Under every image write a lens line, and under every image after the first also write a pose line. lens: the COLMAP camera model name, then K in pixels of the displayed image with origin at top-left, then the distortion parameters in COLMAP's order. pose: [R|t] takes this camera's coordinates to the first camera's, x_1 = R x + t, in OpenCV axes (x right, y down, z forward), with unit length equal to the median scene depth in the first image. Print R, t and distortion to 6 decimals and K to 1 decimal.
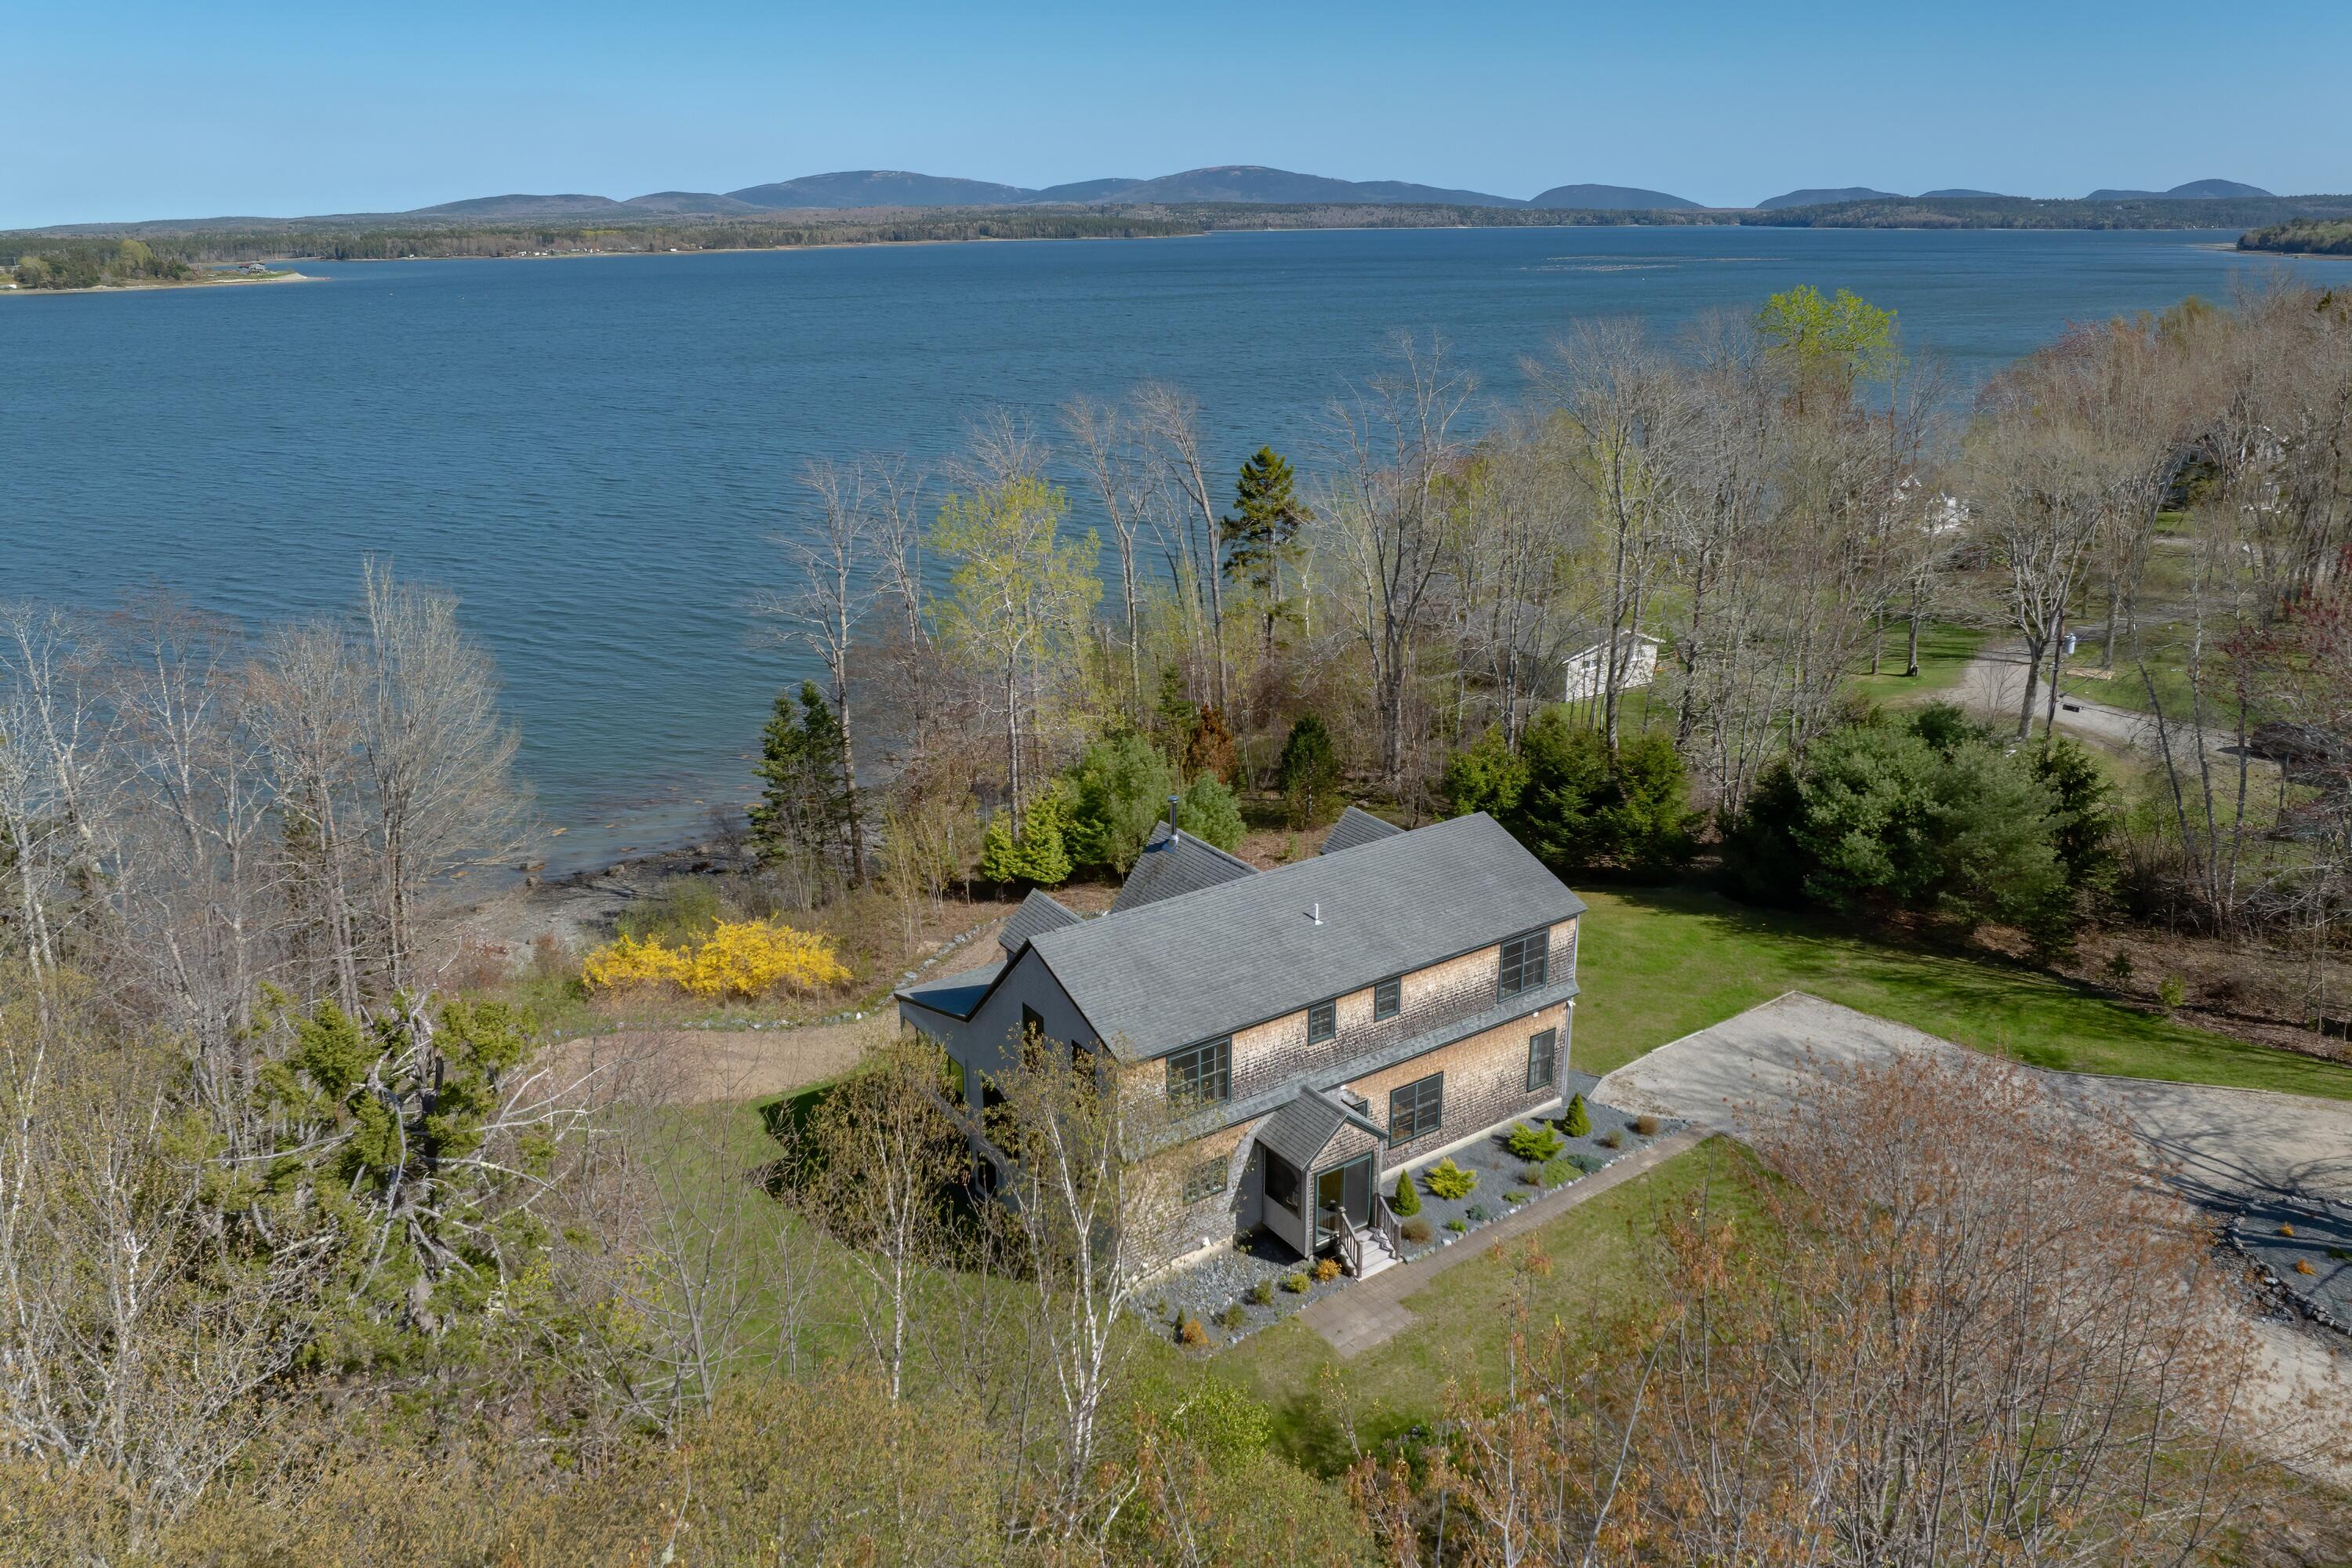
lens RADIAL K [[1623.2, 0, 1180.2], [0, 1623.2, 783.0], [0, 0, 1]] dist [-0.008820, -0.009749]
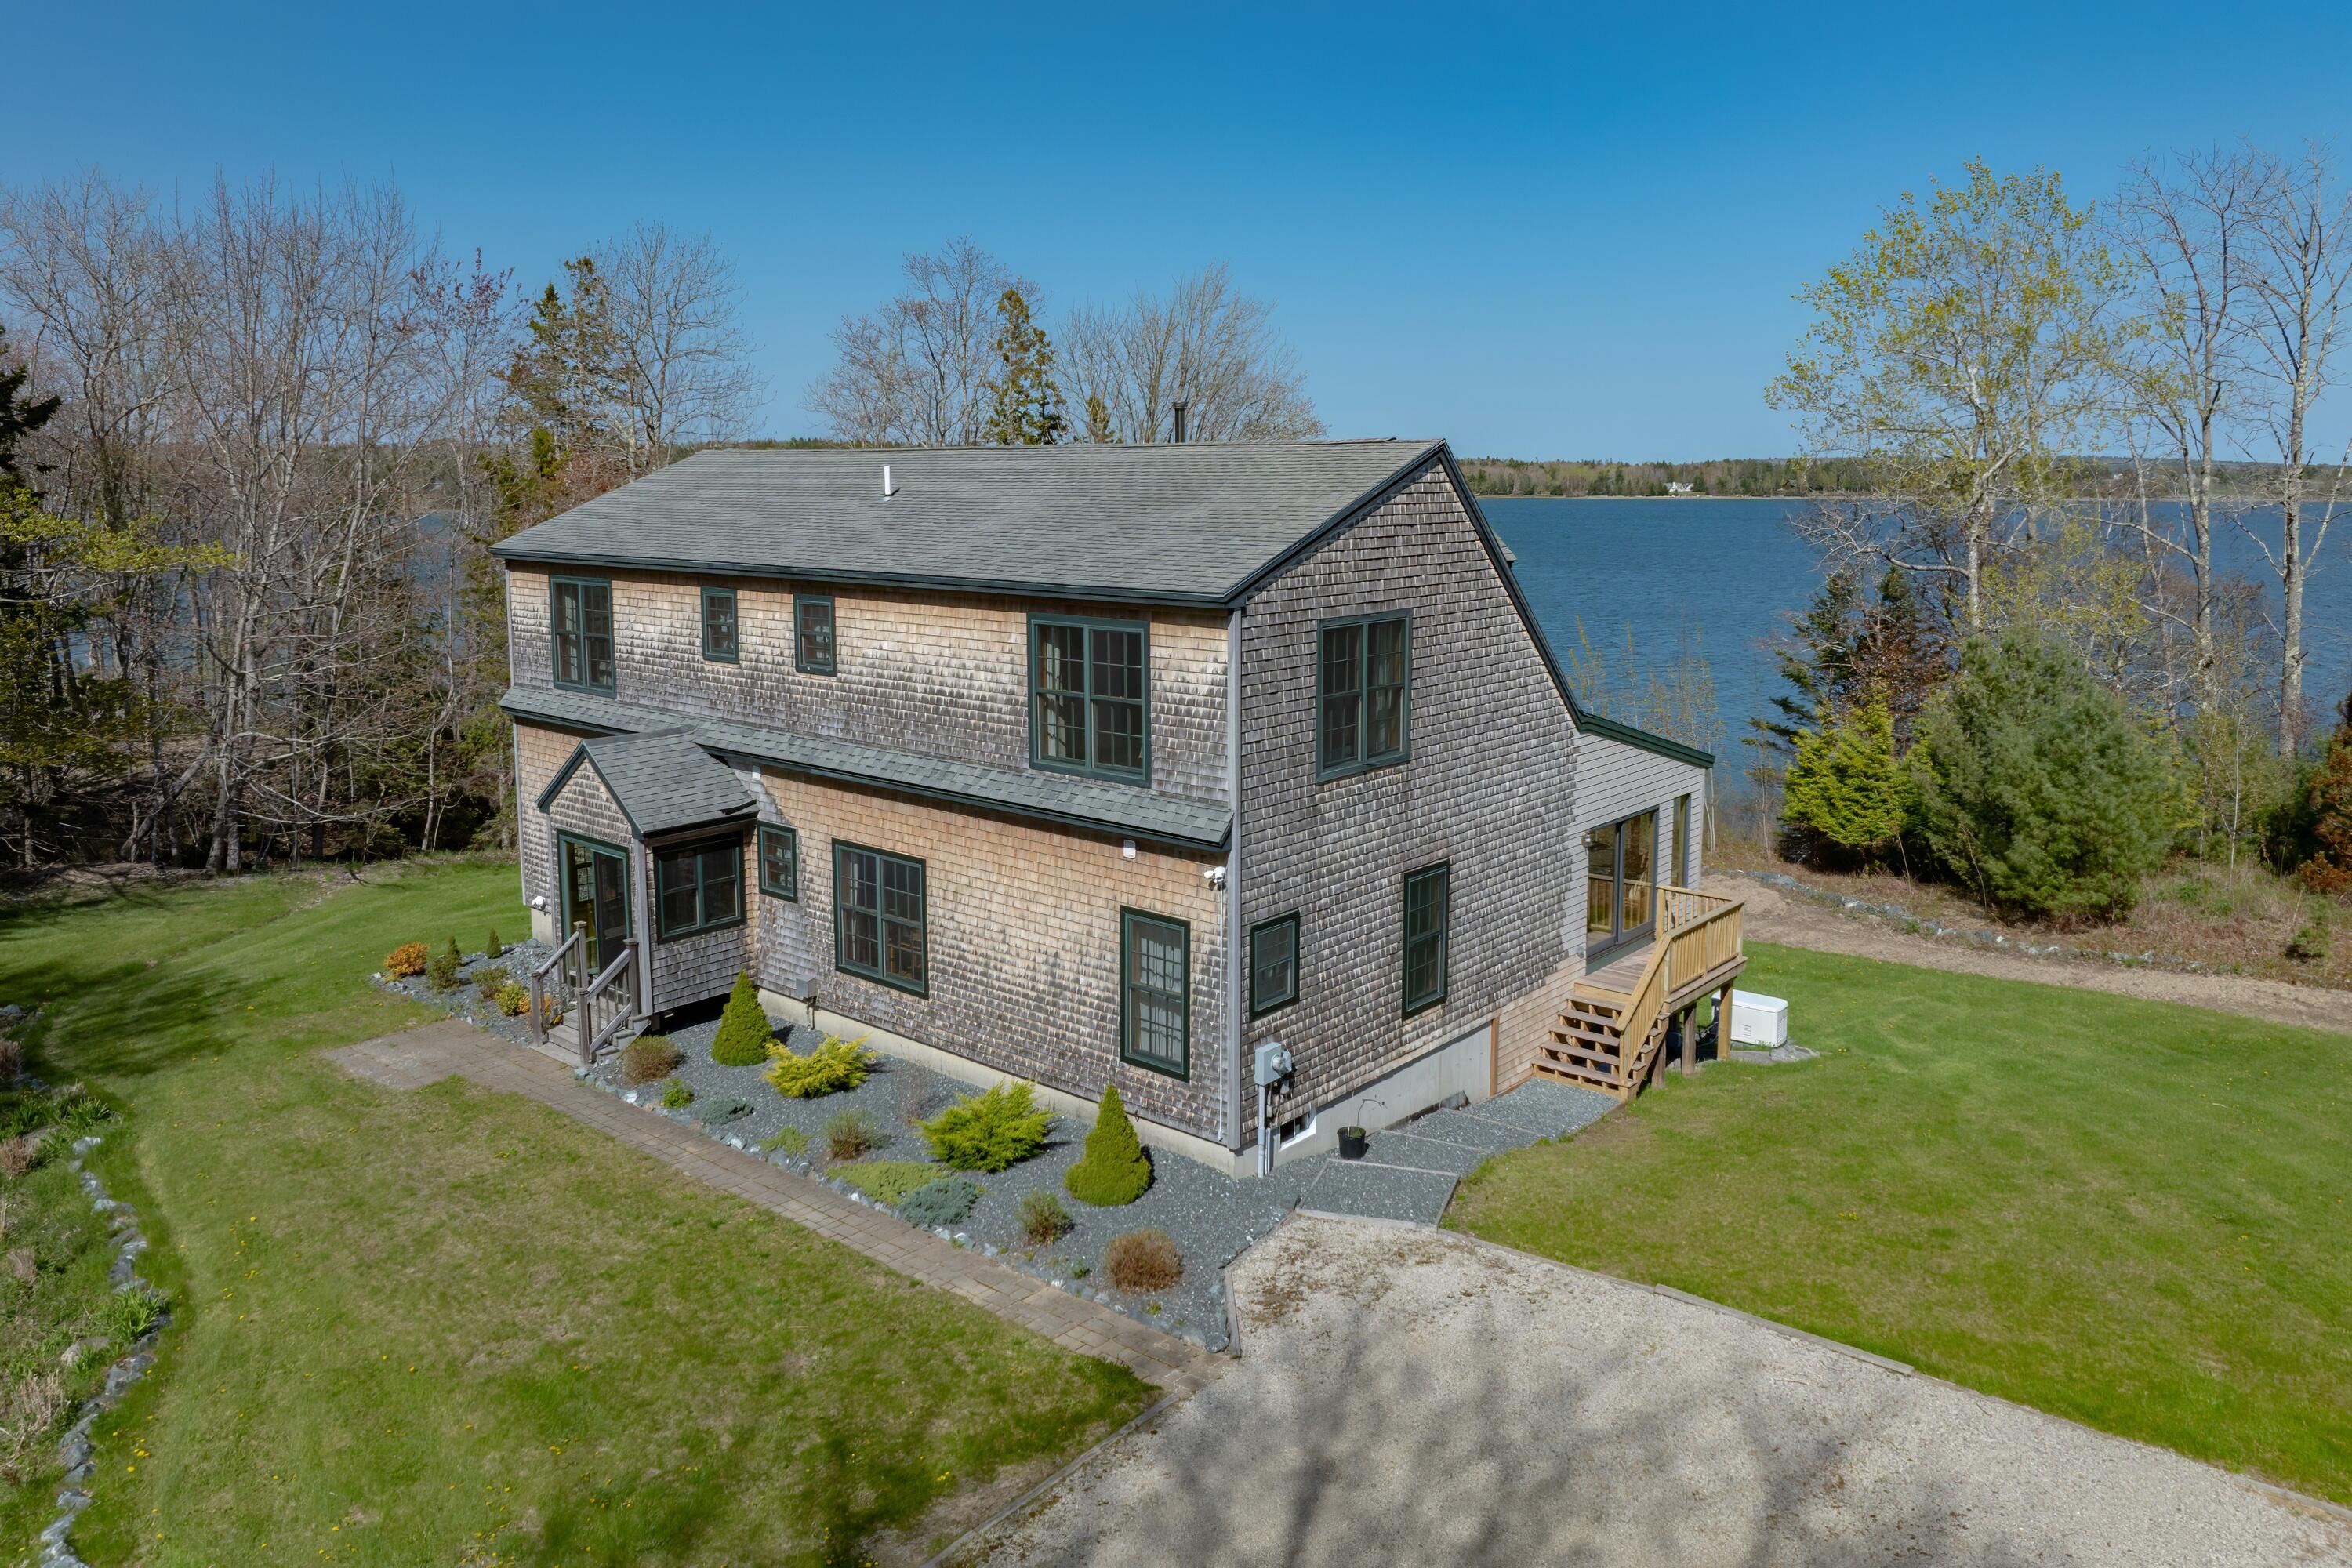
lens RADIAL K [[1623.2, 0, 1168.3], [0, 1623.2, 772.2], [0, 0, 1]] dist [-0.008820, -0.009749]
pose [[0.237754, 0.184936, -0.953557, 0.591197], [-0.306566, 0.945816, 0.106998, 0.078973], [0.921678, 0.266889, 0.281567, 0.888972]]
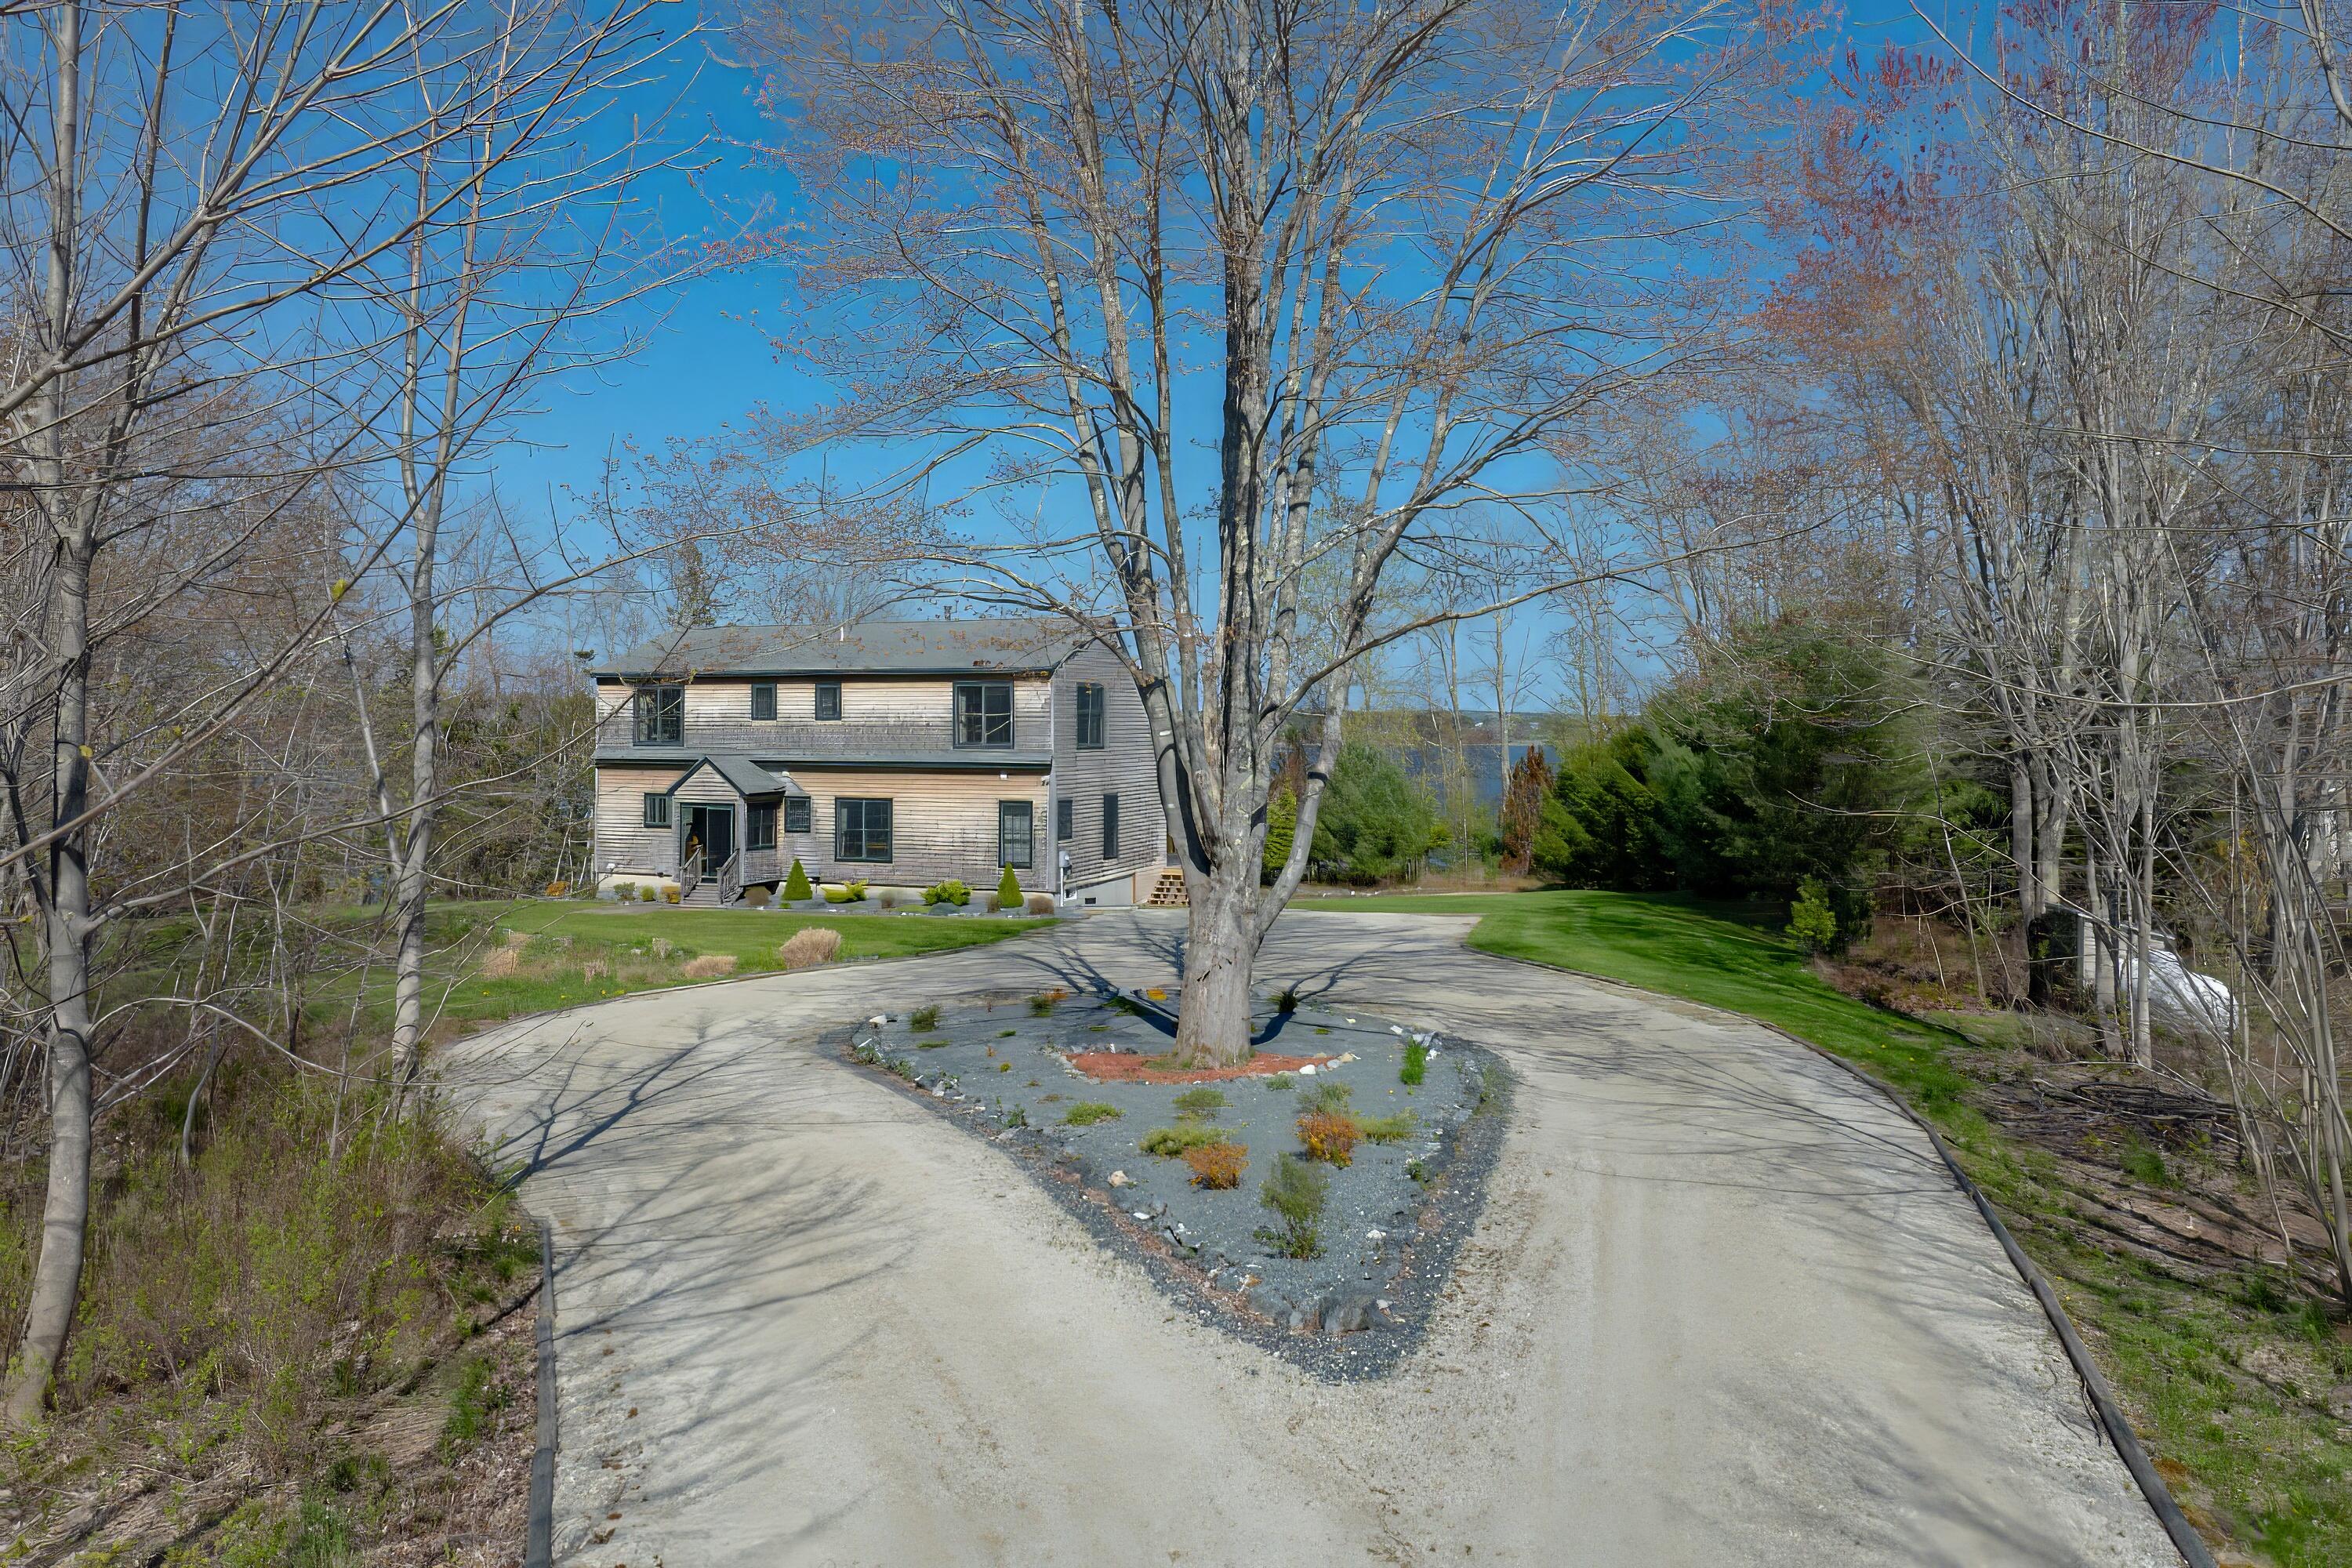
lens RADIAL K [[1623.2, 0, 1171.9], [0, 1623.2, 785.2], [0, 0, 1]] dist [-0.008820, -0.009749]
pose [[0.547687, 0.047308, -0.835345, 1.075215], [-0.267058, 0.956060, -0.120949, 0.236483], [0.792918, 0.289328, 0.536256, 0.560993]]
